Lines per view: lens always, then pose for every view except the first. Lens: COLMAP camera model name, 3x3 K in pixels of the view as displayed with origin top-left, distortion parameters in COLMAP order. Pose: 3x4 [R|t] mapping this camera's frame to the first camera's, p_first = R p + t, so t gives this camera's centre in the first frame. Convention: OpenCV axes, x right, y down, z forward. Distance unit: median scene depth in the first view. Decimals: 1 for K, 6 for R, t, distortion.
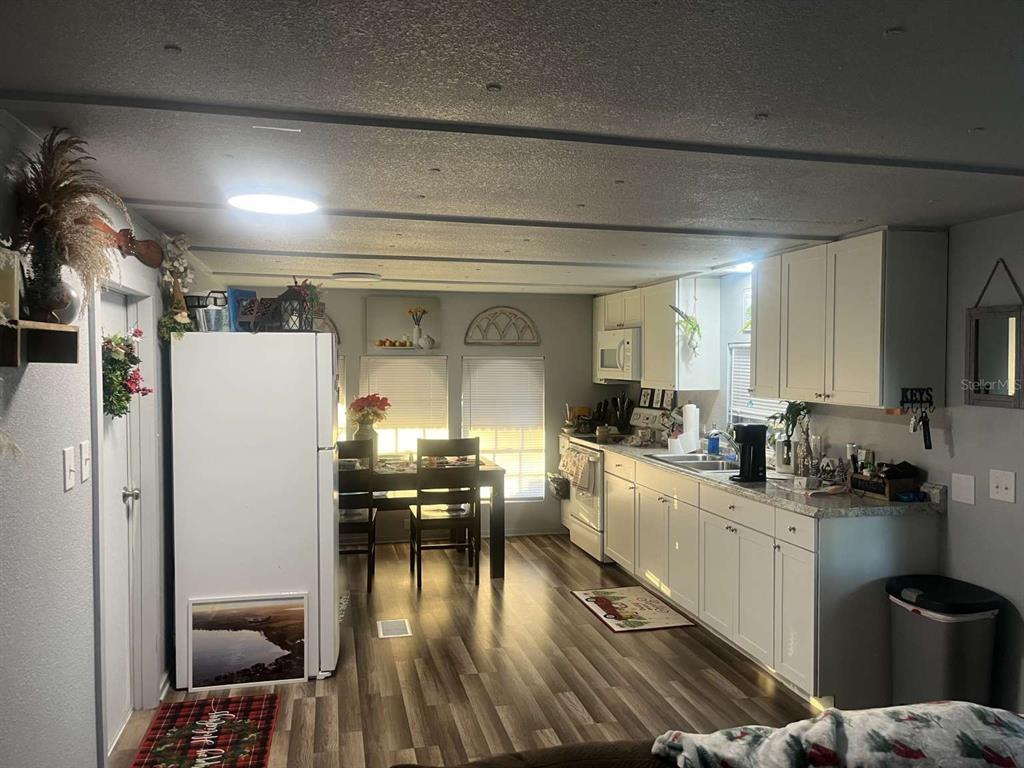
lens RADIAL K [[755.0, 0, 512.0], [0, 755.0, 384.0], [0, 0, 1]] dist [0.044517, -0.077814]
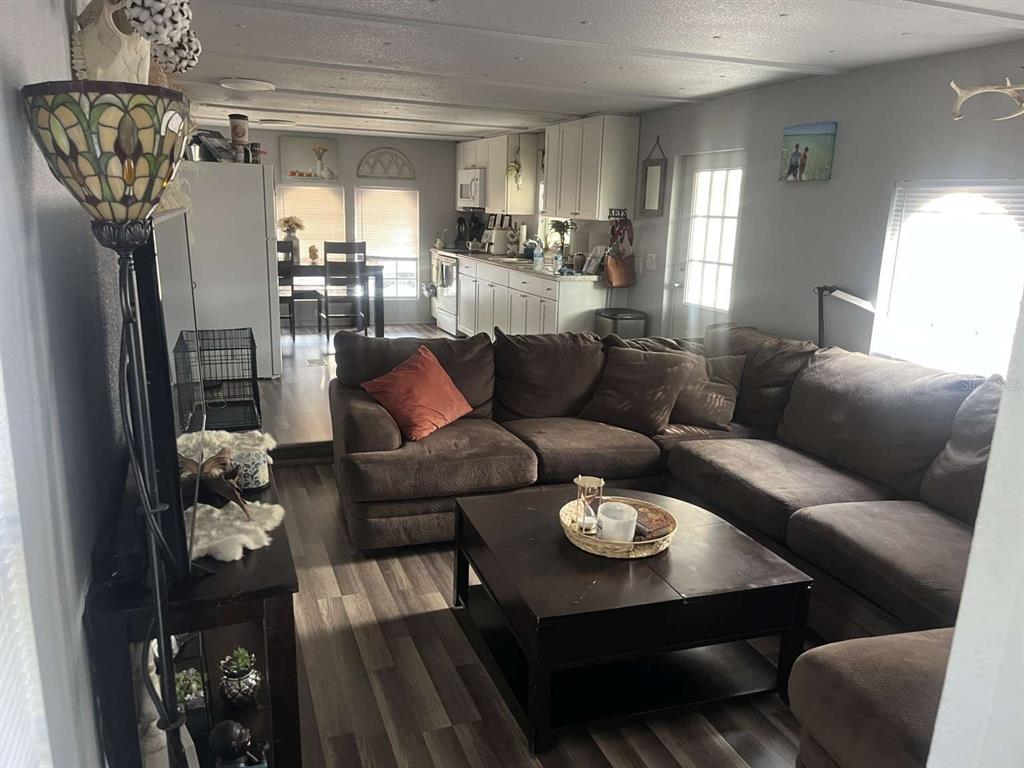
lens RADIAL K [[755.0, 0, 512.0], [0, 755.0, 384.0], [0, 0, 1]] dist [0.044517, -0.077814]
pose [[0.992374, -0.001248, 0.123258, 0.045367], [-0.024264, 0.978408, 0.205254, 0.025000], [-0.120853, -0.206680, 0.970916, -0.419745]]
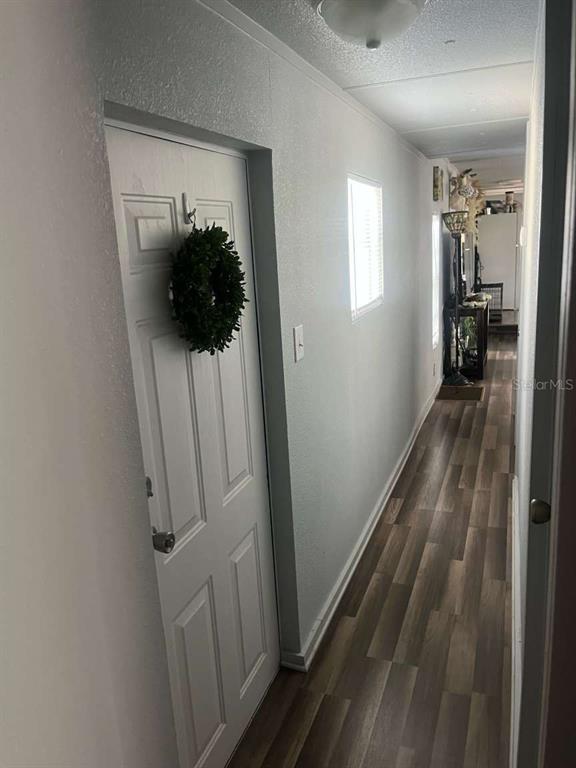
lens RADIAL K [[566.3, 0, 288.0], [0, 566.3, 384.0], [0, 0, 1]] dist [0.044517, -0.077814]
pose [[0.809825, 0.092056, -0.579404, 0.346561], [0.044919, 0.974984, 0.217688, 0.055233], [0.584949, -0.202315, 0.785432, -1.254432]]
